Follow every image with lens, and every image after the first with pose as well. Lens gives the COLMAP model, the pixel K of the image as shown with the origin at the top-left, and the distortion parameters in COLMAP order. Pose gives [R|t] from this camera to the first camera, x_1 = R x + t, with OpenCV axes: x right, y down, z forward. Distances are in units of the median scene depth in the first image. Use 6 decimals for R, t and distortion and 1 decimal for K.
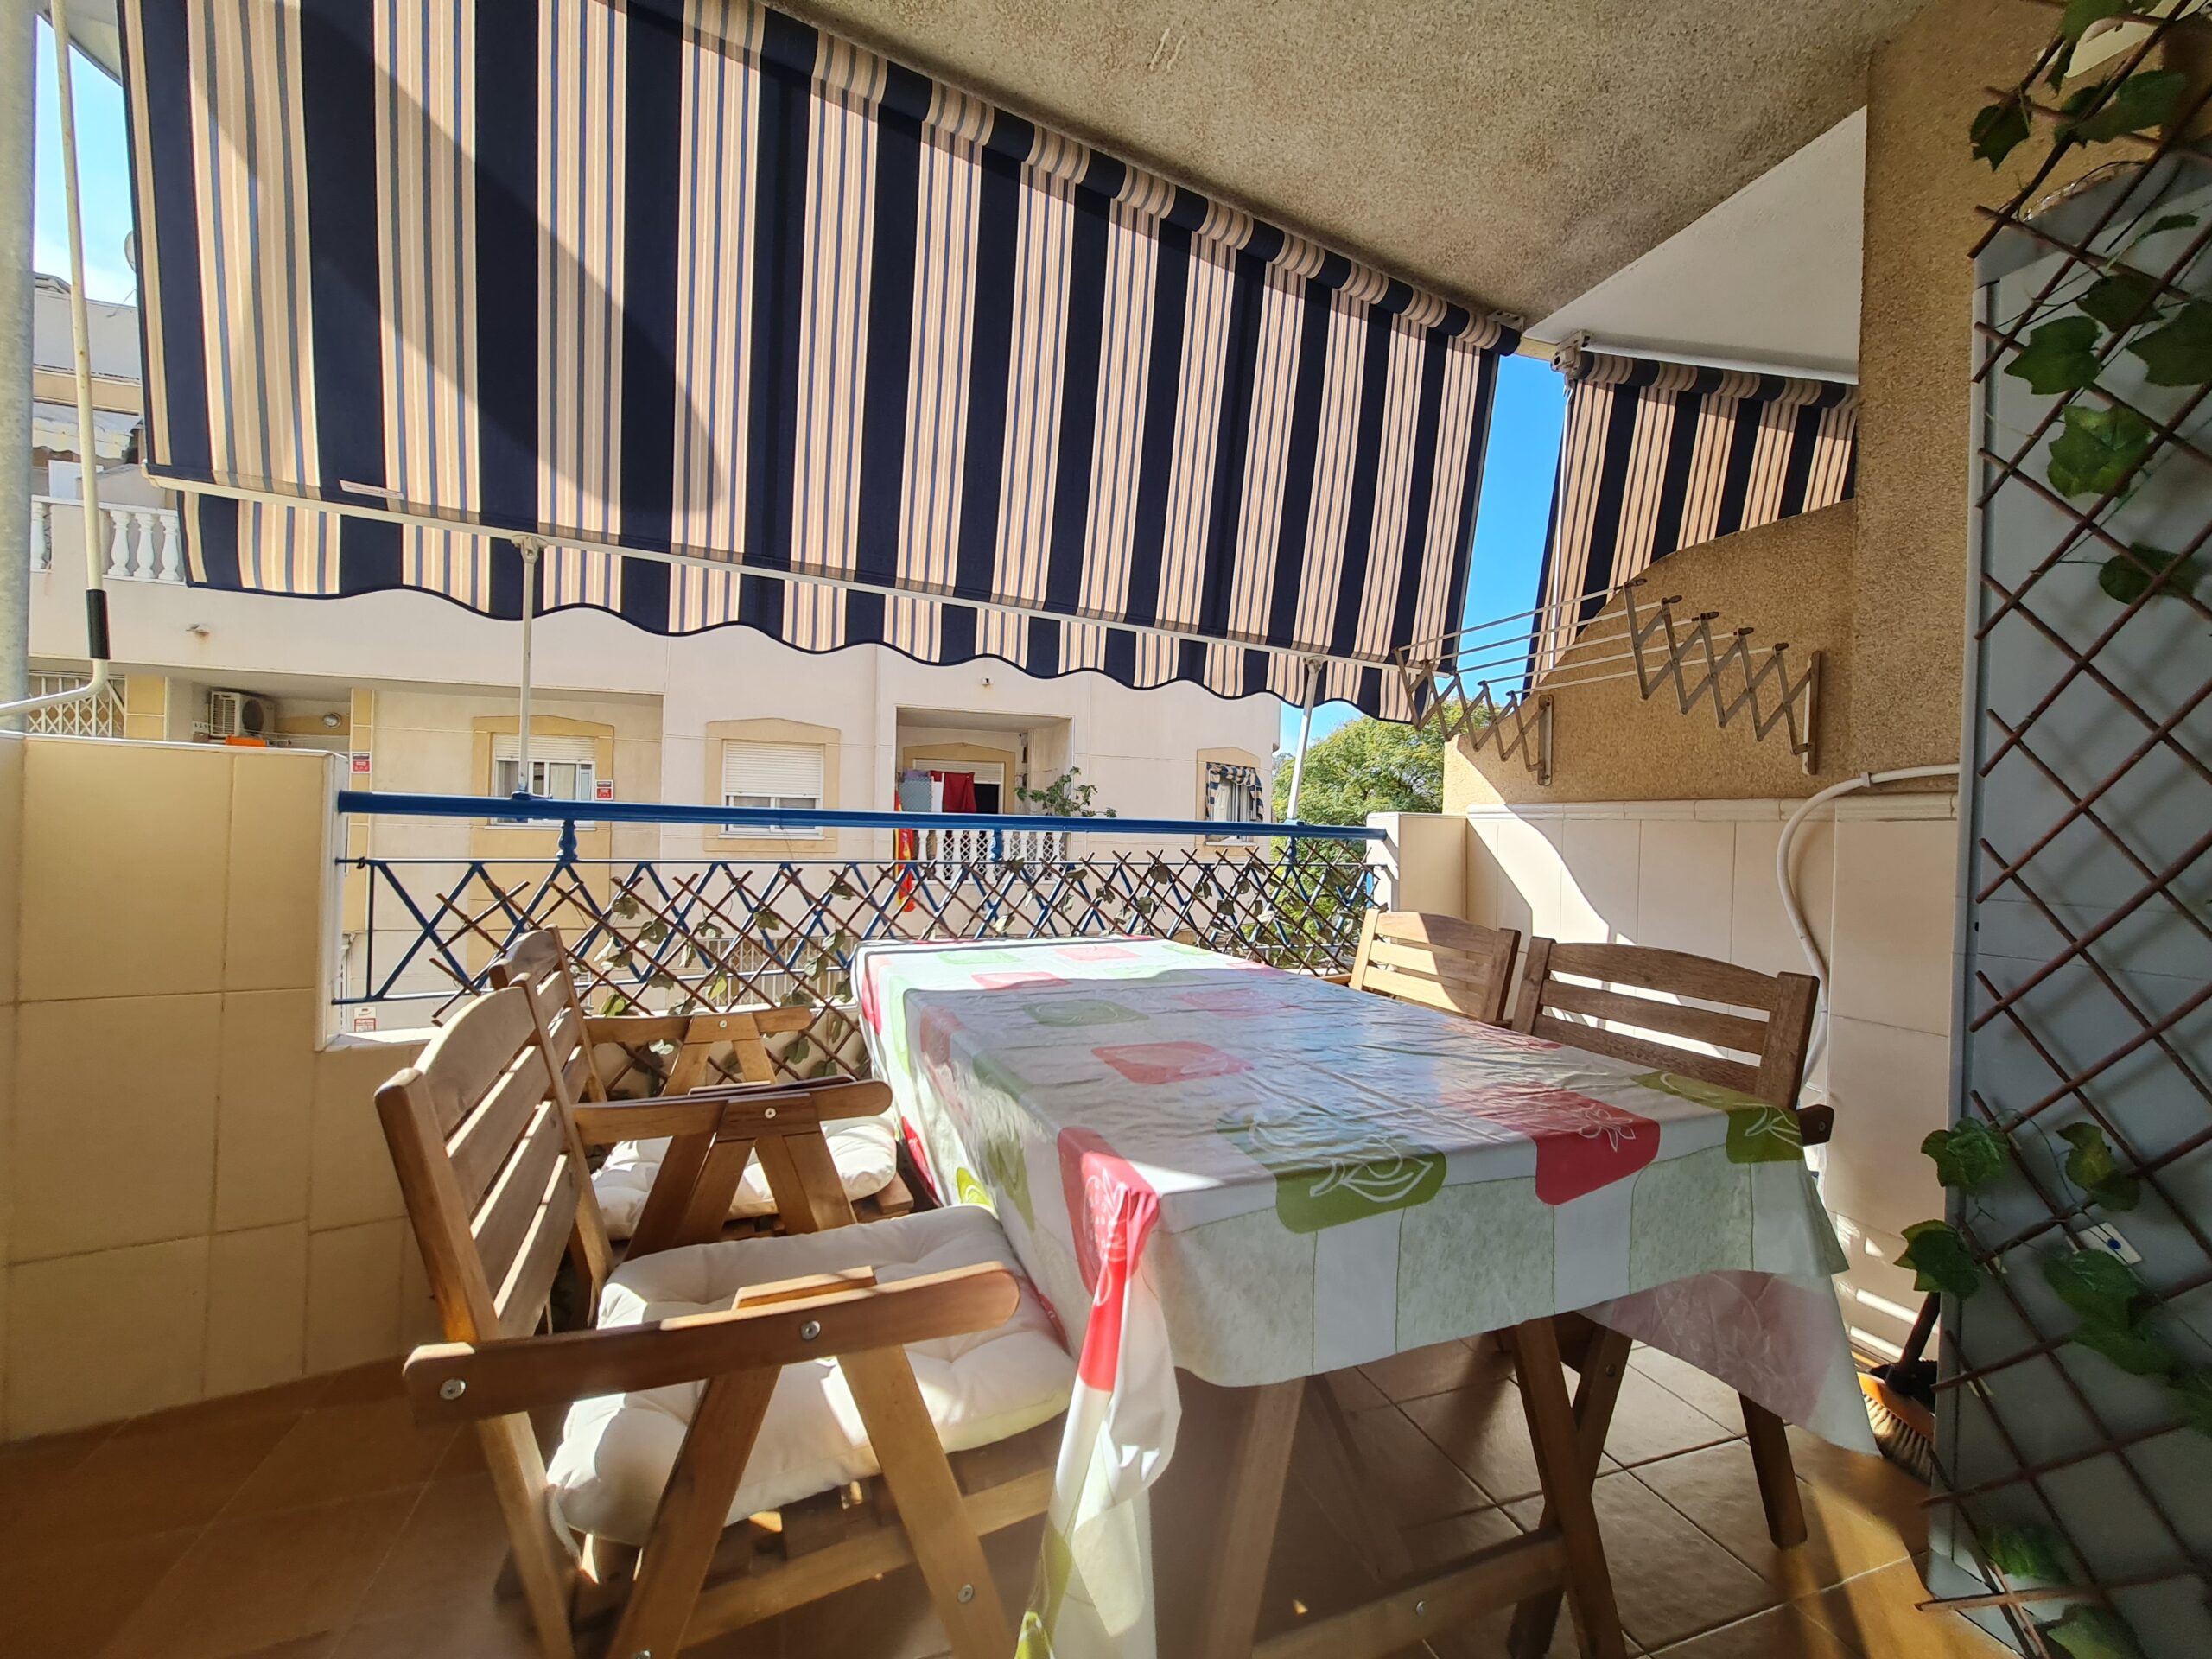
lens RADIAL K [[900.0, 0, 1111.9], [0, 900.0, 835.0], [0, 0, 1]] dist [0.002484, 0.000353]
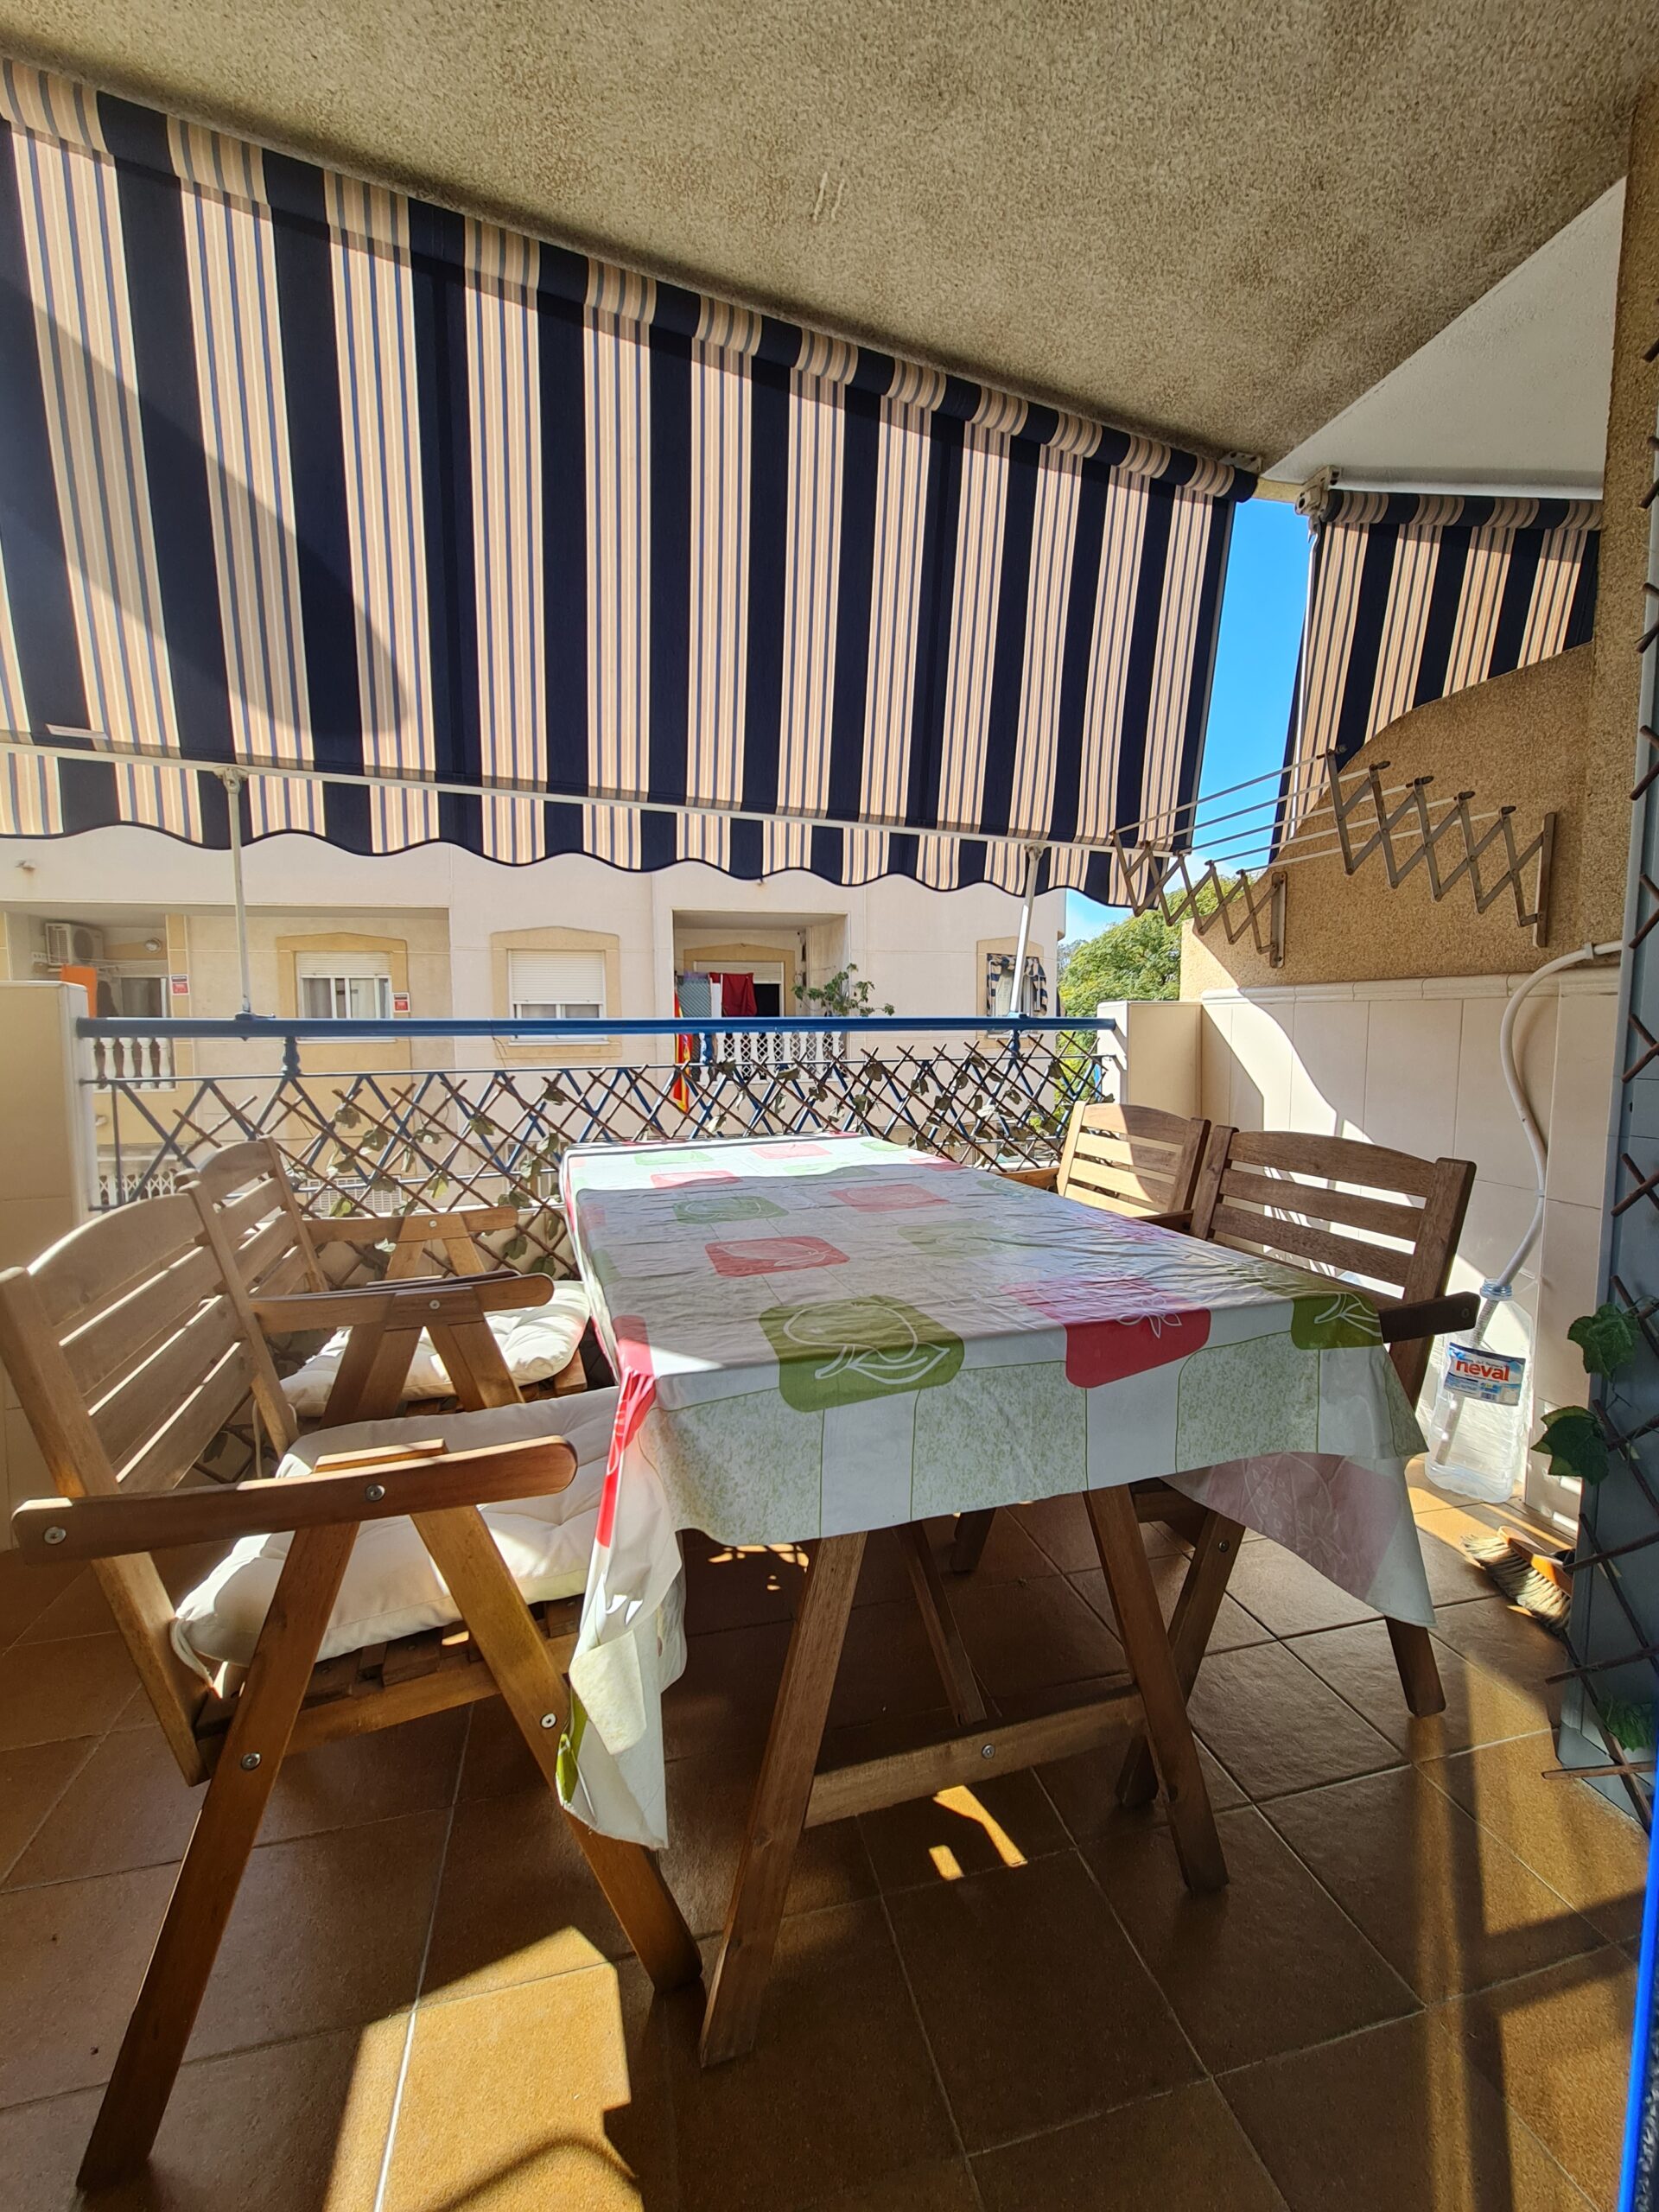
lens RADIAL K [[899.5, 0, 828.3], [0, 899.5, 1103.6], [0, 0, 1]] dist [-0.002112, 0.003687]
pose [[0.995746, -0.024338, -0.088863, 0.120592], [0.031368, 0.996413, 0.078591, -0.001999], [0.086631, -0.081044, 0.992939, -0.009349]]
